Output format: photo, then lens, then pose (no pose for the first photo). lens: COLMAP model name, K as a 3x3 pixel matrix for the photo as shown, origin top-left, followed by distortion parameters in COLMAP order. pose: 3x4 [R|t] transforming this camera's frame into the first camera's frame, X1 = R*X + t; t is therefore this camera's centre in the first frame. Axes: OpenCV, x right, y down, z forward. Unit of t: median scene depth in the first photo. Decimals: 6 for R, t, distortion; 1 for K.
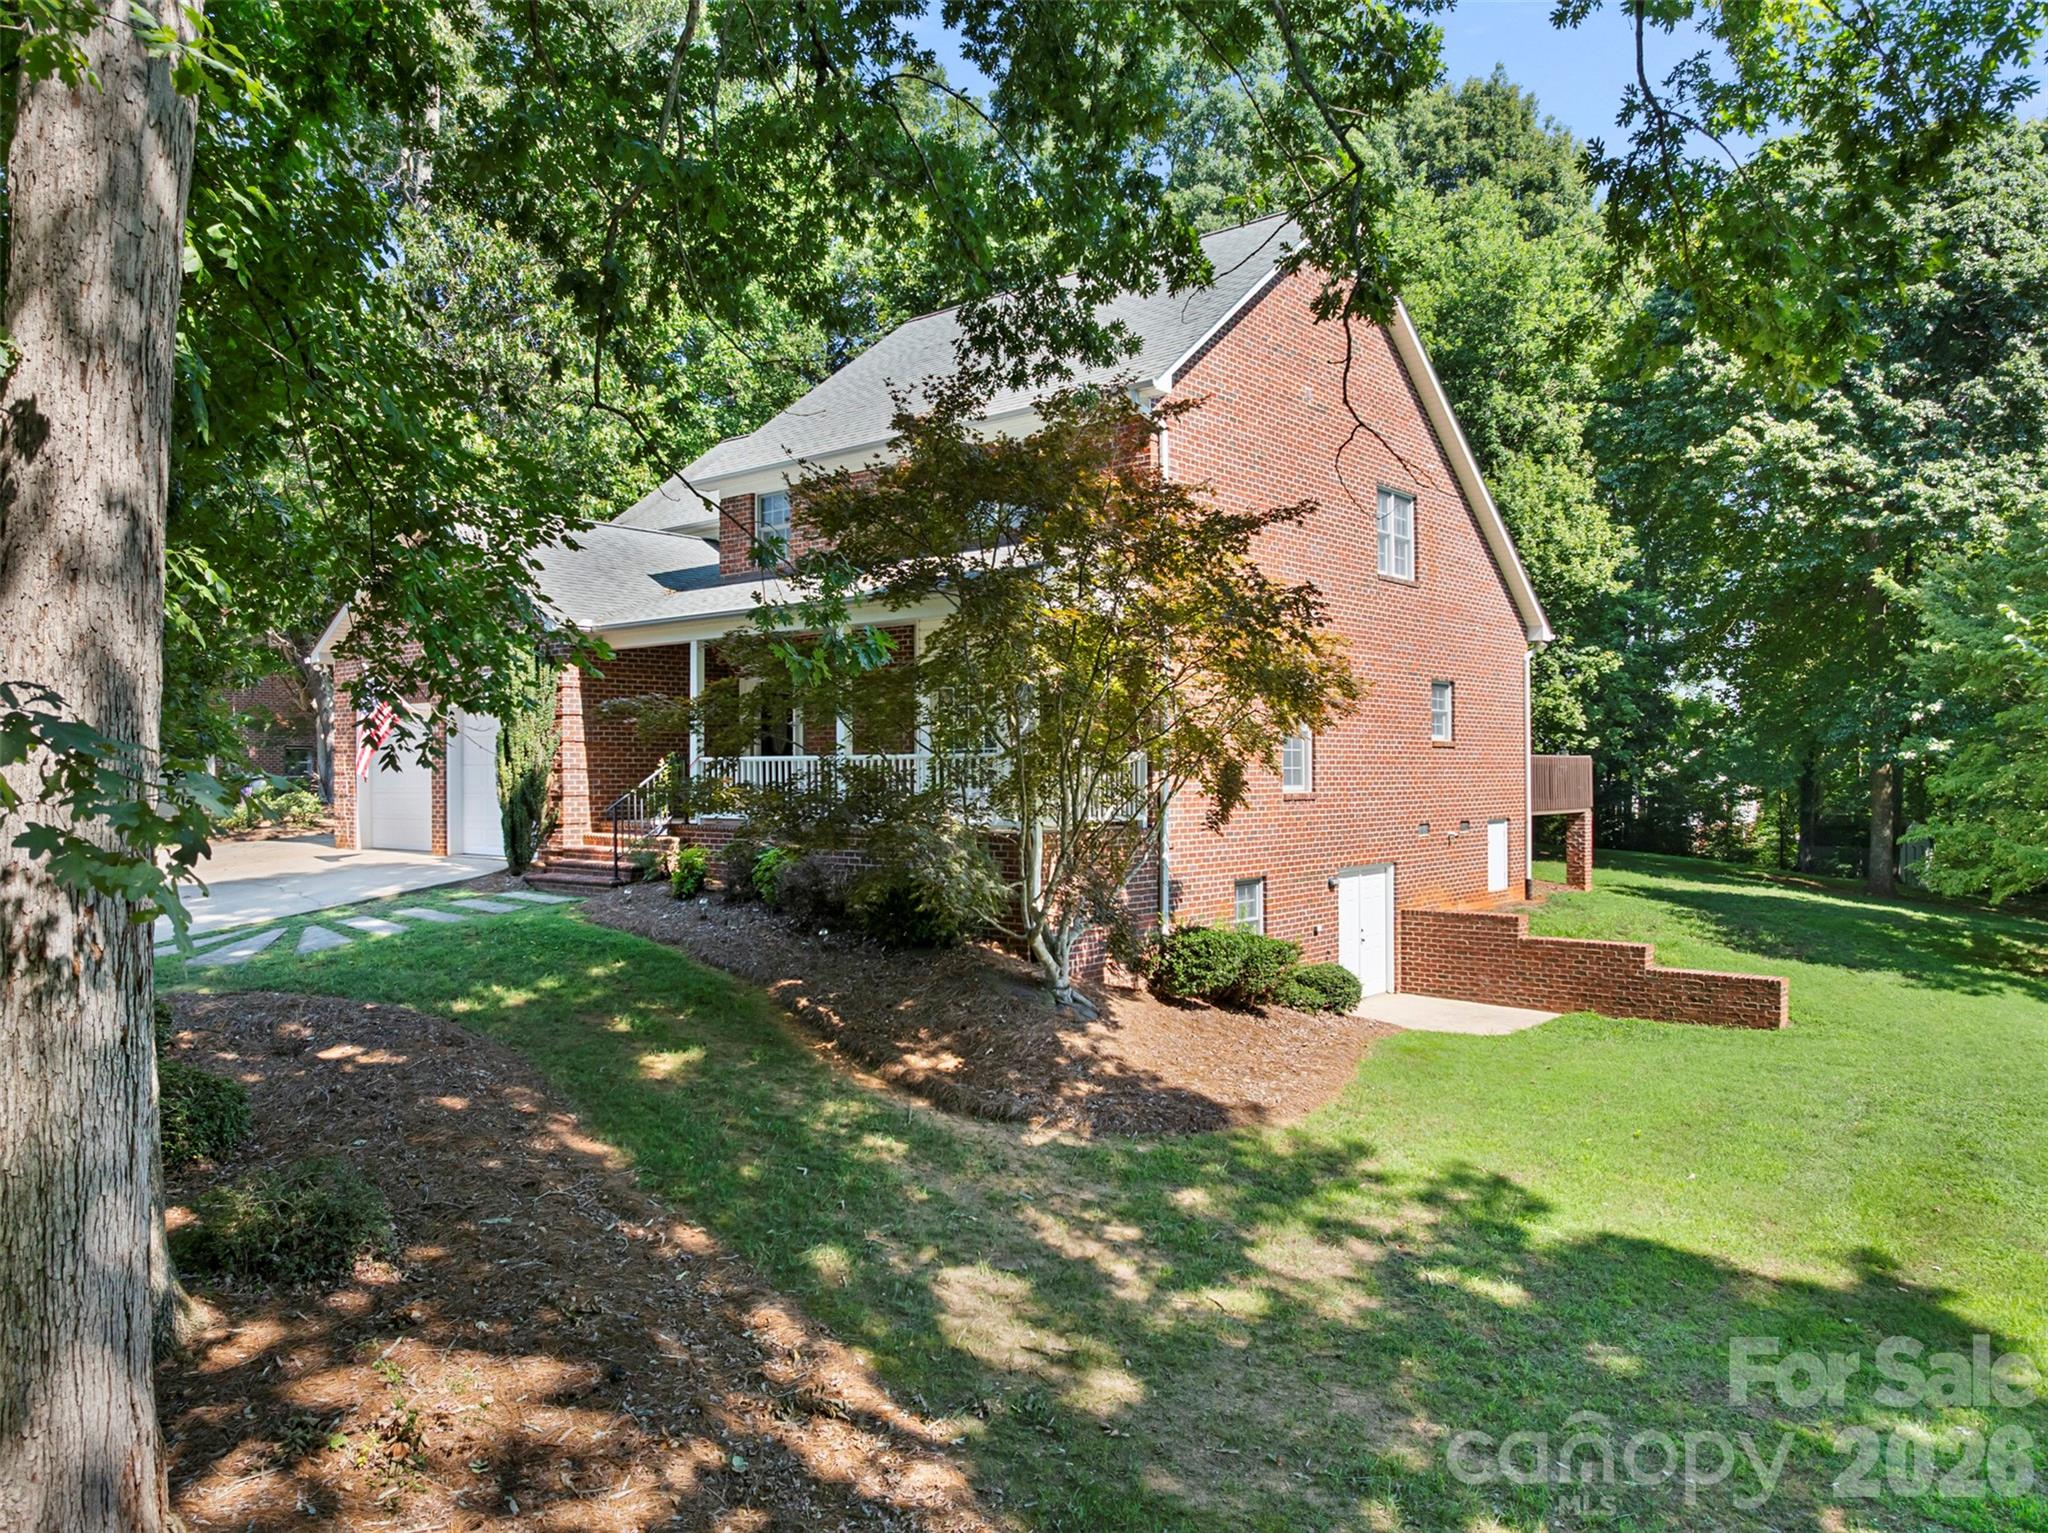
lens RADIAL K [[1433.6, 0, 1024.0], [0, 1433.6, 766.5], [0, 0, 1]] dist [-0.035028, 0.002263]
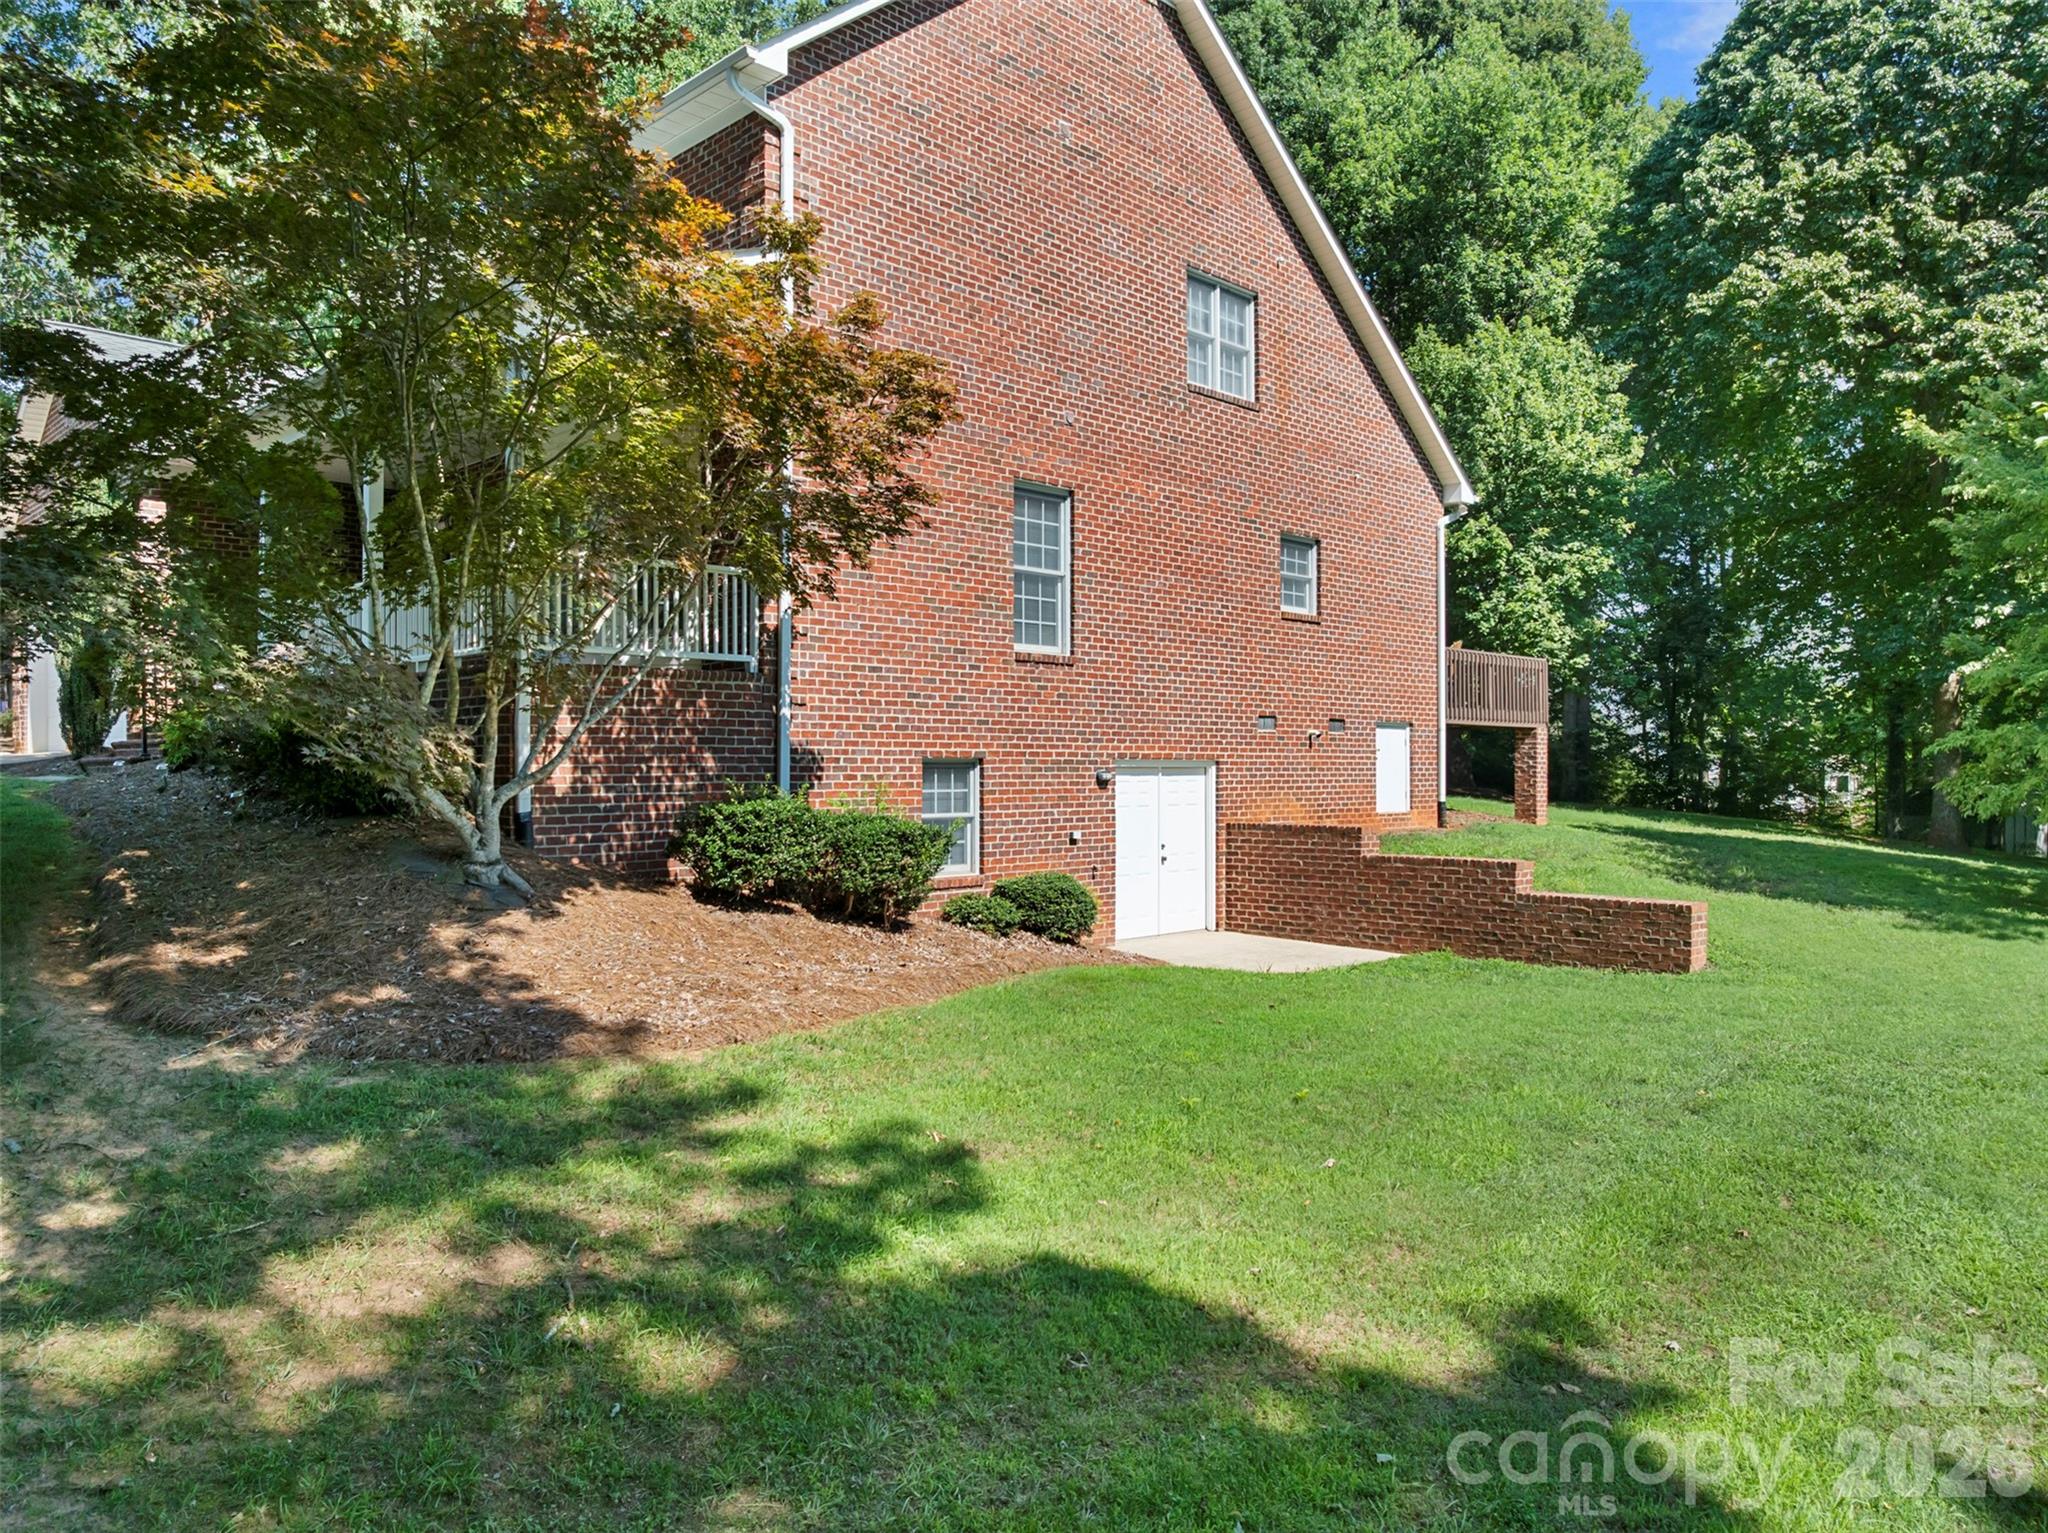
lens RADIAL K [[1430.2, 0, 1024.0], [0, 1430.2, 766.5], [0, 0, 1]] dist [-0.048956, 0.024309]
pose [[0.996635, 0.002935, -0.081910, 0.185202], [-0.002800, 0.999995, 0.001759, 0.058307], [0.081915, -0.001523, 0.996638, 0.189048]]
